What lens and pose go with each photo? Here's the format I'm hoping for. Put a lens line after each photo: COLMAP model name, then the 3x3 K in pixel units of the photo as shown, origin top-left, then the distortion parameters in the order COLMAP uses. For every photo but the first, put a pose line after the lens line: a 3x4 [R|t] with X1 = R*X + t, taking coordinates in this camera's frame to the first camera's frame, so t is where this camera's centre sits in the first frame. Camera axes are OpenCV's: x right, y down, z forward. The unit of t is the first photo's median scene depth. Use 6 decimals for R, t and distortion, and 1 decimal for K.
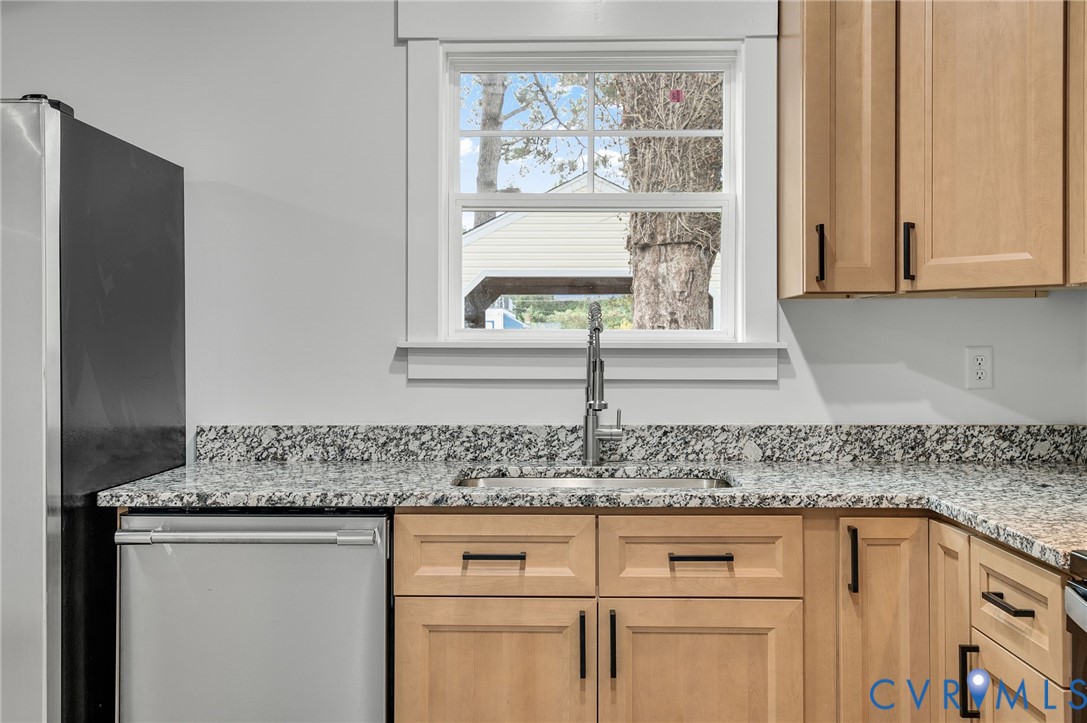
lens RADIAL K [[1020.6, 0, 540.9], [0, 1020.6, 344.4], [0, 0, 1]] dist [0.002491, 0.002177]
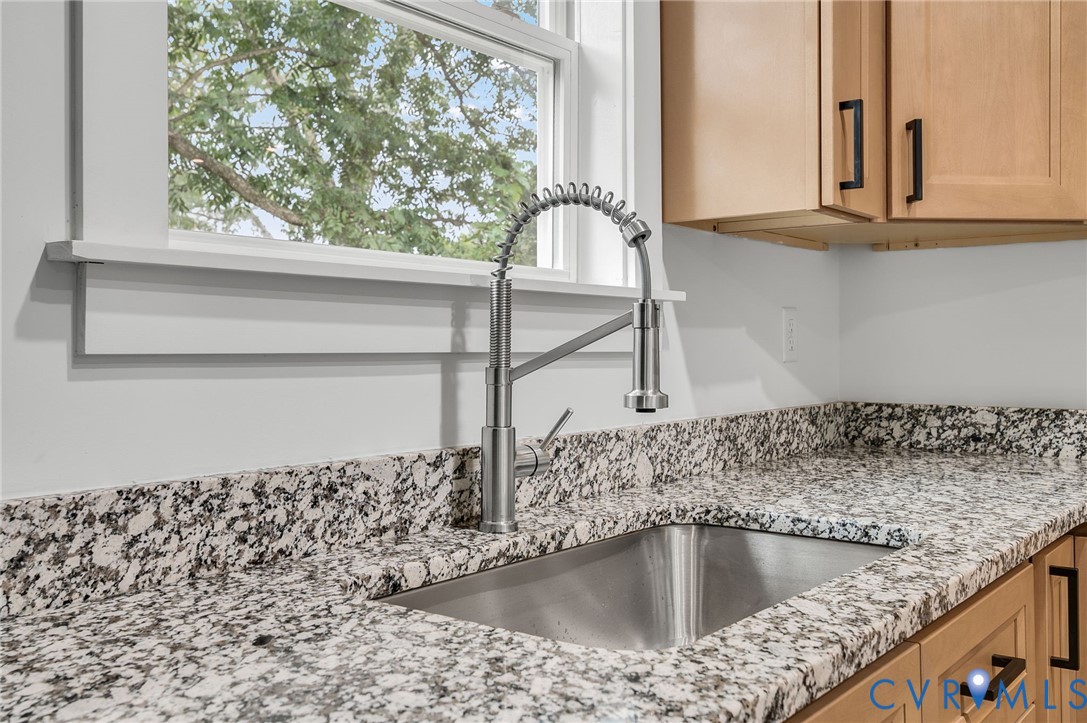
lens RADIAL K [[1020.6, 0, 540.9], [0, 1020.6, 344.4], [0, 0, 1]] dist [0.002491, 0.002177]
pose [[0.597083, 0.000681, 0.802179, -0.313123], [0.001479, 0.999997, -0.001950, 0.031620], [-0.802178, 0.002351, 0.597080, 0.687262]]
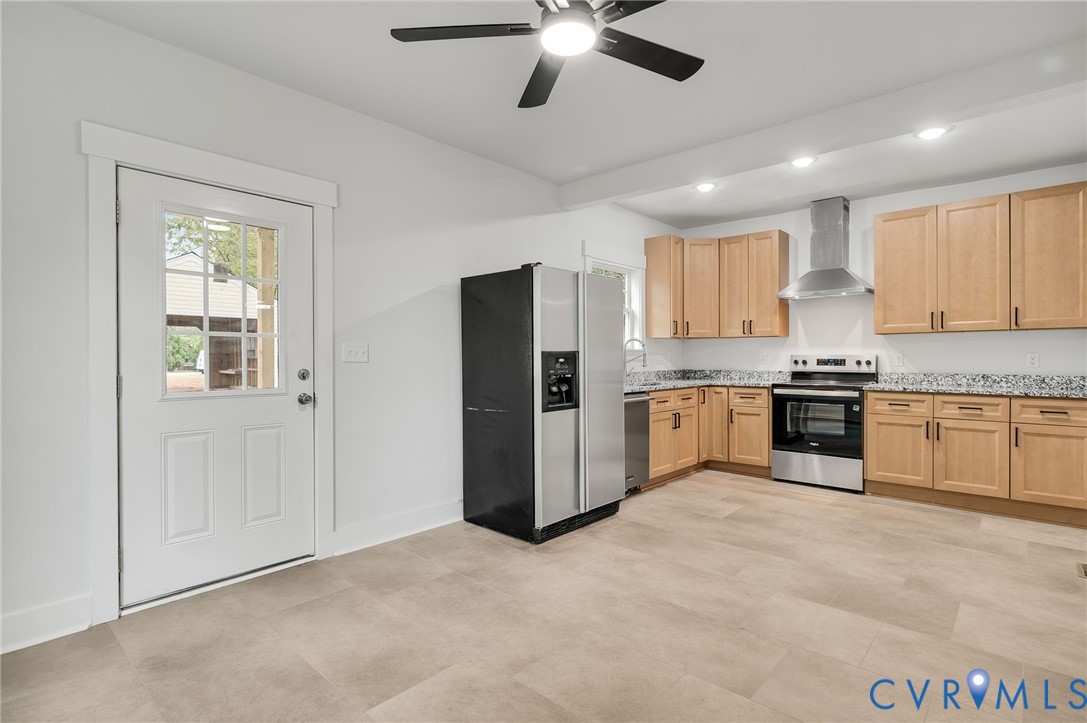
lens RADIAL K [[536.7, 0, 545.0], [0, 536.7, 359.1], [0, 0, 1]] dist [-0.001211, -0.000106]
pose [[0.645244, -0.004710, 0.763962, -1.541550], [0.002816, 0.999989, 0.003787, 0.025068], [-0.763972, -0.000292, 0.645250, -0.004179]]
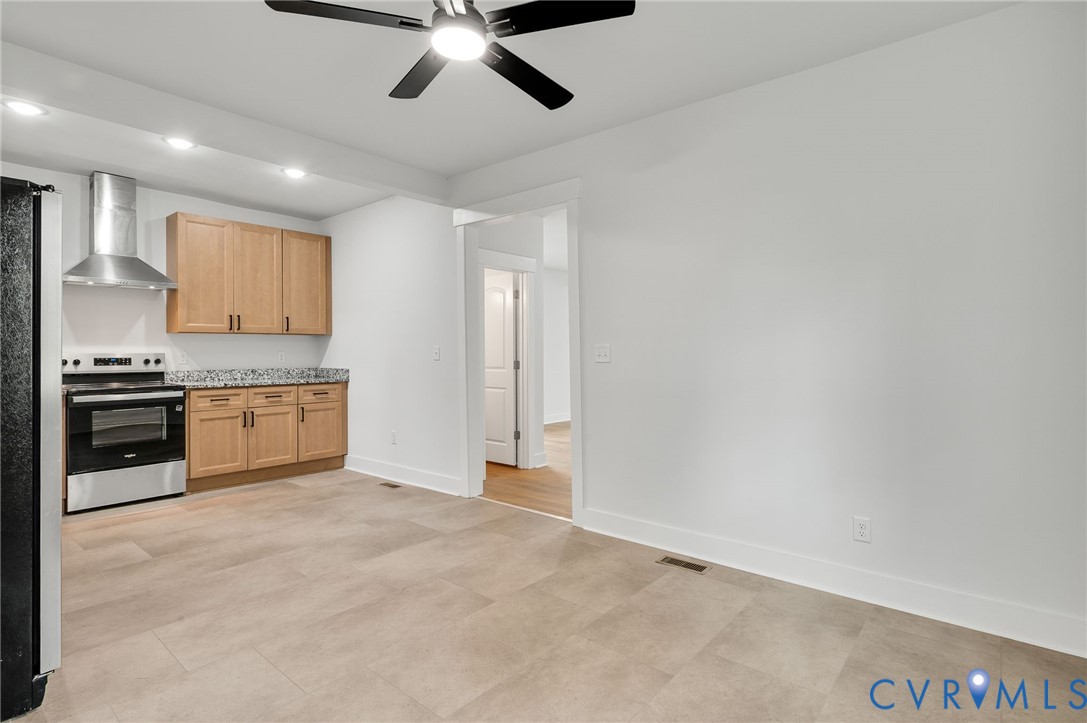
lens RADIAL K [[542.4, 0, 541.5], [0, 542.4, 347.6], [0, 0, 1]] dist [-0.001693, -0.000410]
pose [[-0.783017, 0.007190, 0.621959, -1.517105], [0.004073, 0.999971, -0.006432, 0.019095], [-0.621987, -0.002503, -0.783024, 0.896822]]
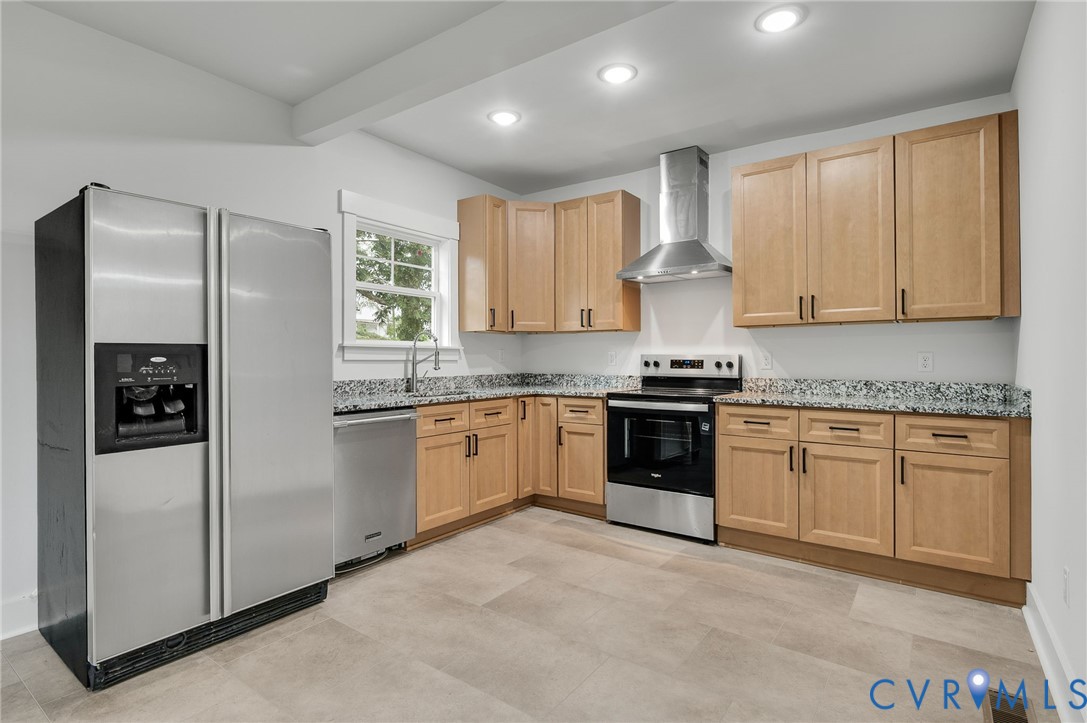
lens RADIAL K [[545.4, 0, 544.3], [0, 545.4, 353.0], [0, 0, 1]] dist [-0.002557, -0.000626]
pose [[0.559176, 0.008535, 0.829005, -0.902770], [-0.000011, 0.999947, -0.010288, 0.030982], [-0.829049, 0.005743, 0.559147, -0.055359]]
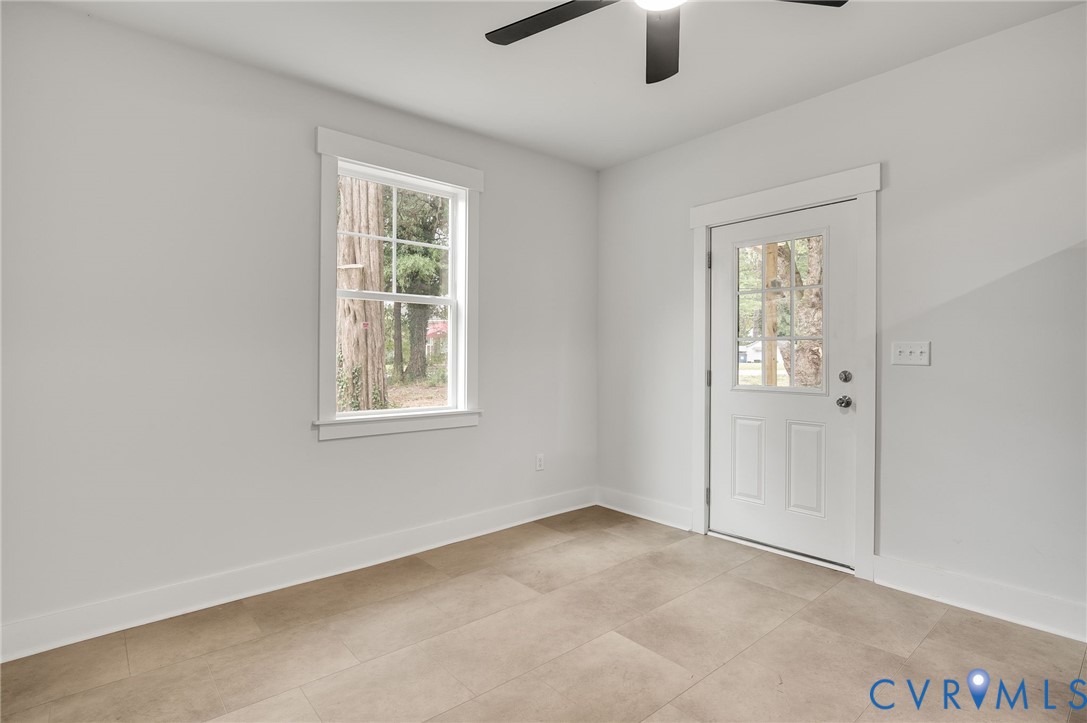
lens RADIAL K [[536.7, 0, 545.0], [0, 536.7, 359.1], [0, 0, 1]] dist [-0.001211, -0.000106]
pose [[0.678464, 0.001187, -0.734633, -0.666398], [-0.002257, 0.999997, -0.000469, 0.026740], [0.734630, 0.001976, 0.678465, -0.069332]]
